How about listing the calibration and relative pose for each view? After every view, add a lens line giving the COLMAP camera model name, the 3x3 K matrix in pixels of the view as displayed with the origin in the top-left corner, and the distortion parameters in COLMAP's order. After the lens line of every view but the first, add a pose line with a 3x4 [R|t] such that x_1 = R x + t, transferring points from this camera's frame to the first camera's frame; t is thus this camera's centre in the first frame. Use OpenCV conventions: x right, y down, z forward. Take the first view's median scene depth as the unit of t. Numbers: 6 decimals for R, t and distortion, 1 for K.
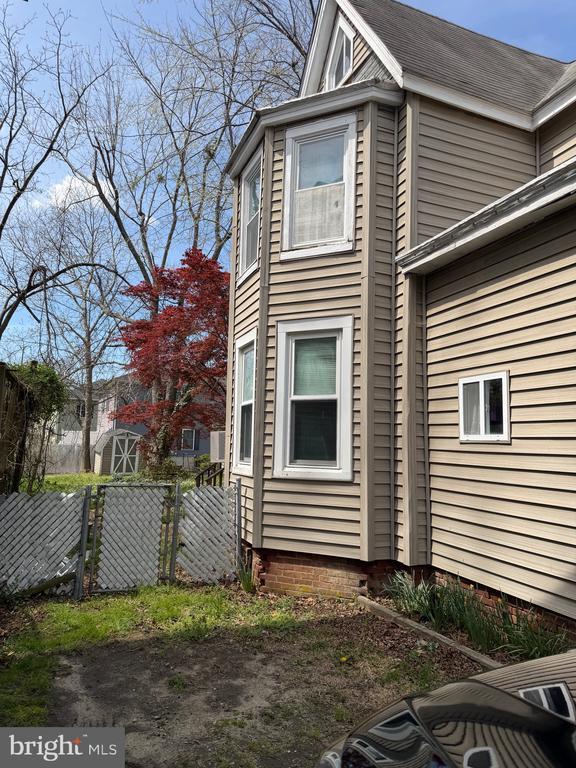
lens RADIAL K [[544.8, 0, 288.0], [0, 544.8, 384.0], [0, 0, 1]] dist [0.001014, -0.003551]
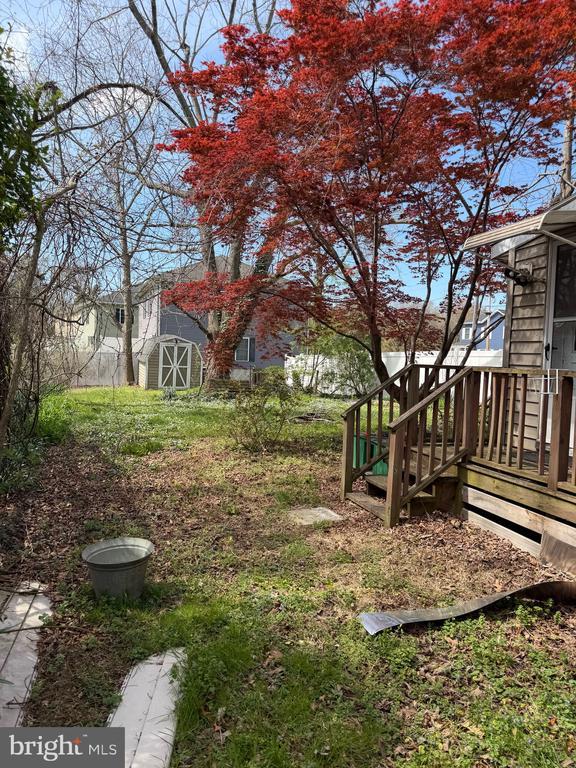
lens RADIAL K [[544.8, 0, 288.0], [0, 544.8, 384.0], [0, 0, 1]] dist [0.001014, -0.003551]
pose [[0.997501, 0.008577, -0.070127, -0.071566], [0.002357, 0.988011, 0.154363, 0.031967], [0.070610, -0.154142, 0.985522, 0.200721]]
